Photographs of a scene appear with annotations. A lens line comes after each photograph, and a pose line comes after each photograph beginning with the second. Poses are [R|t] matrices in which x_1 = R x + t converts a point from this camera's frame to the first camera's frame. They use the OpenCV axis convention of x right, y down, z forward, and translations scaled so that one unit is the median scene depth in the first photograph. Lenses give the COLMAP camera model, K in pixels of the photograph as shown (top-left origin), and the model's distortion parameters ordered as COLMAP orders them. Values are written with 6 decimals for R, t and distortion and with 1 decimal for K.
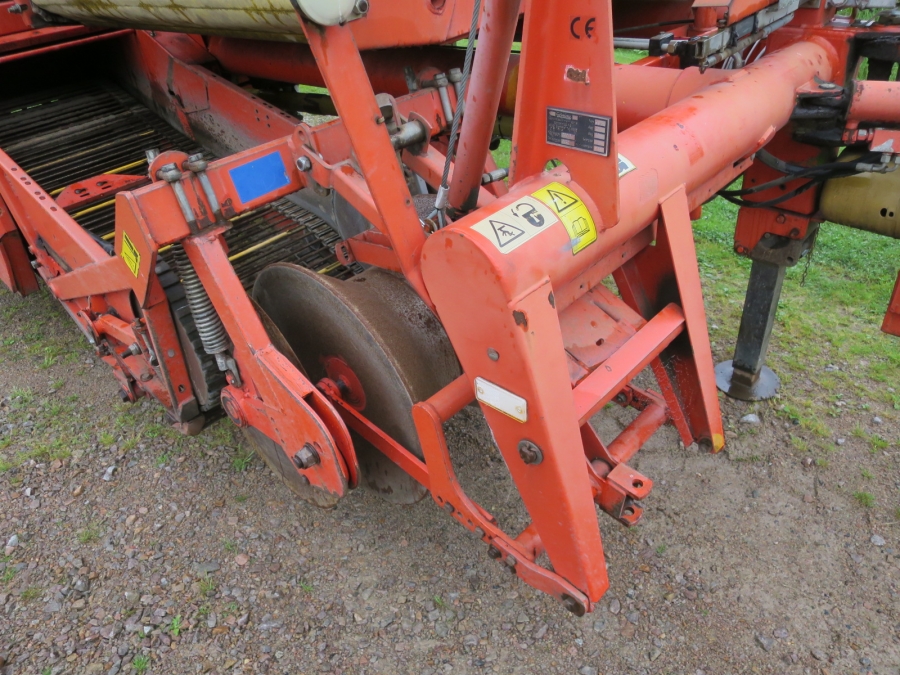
lens RADIAL K [[644.0, 0, 451.3], [0, 644.0, 337.4], [0, 0, 1]] dist [-0.053821, 0.011848]
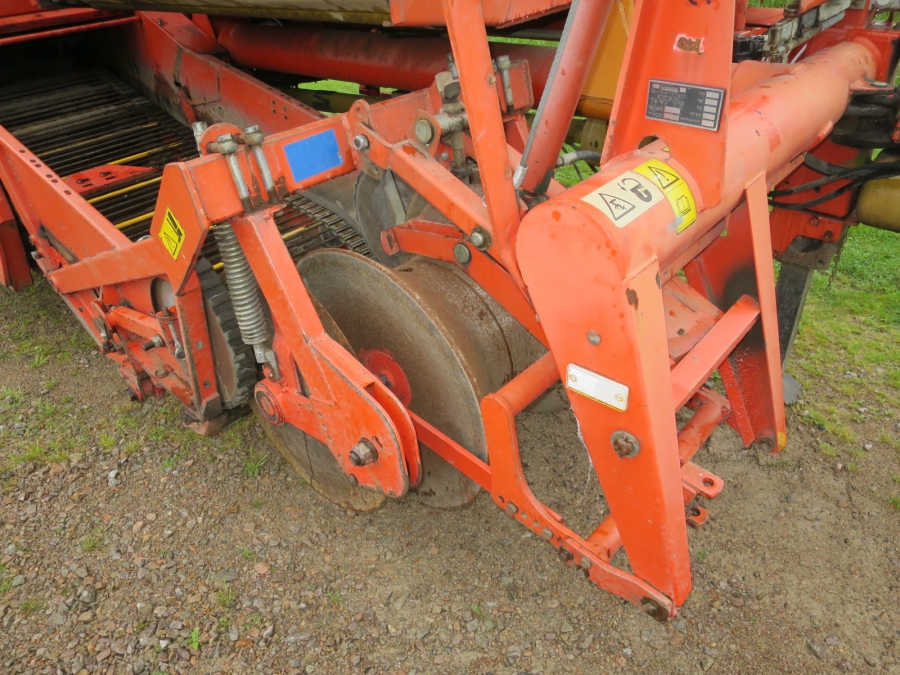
lens RADIAL K [[644.0, 0, 449.6], [0, 644.0, 337.3], [0, 0, 1]] dist [-0.053821, 0.011848]
pose [[0.998989, 0.013119, 0.043000, -0.109358], [-0.012131, 0.999658, -0.023167, 0.029428], [-0.043289, 0.022622, 0.998806, 0.044420]]
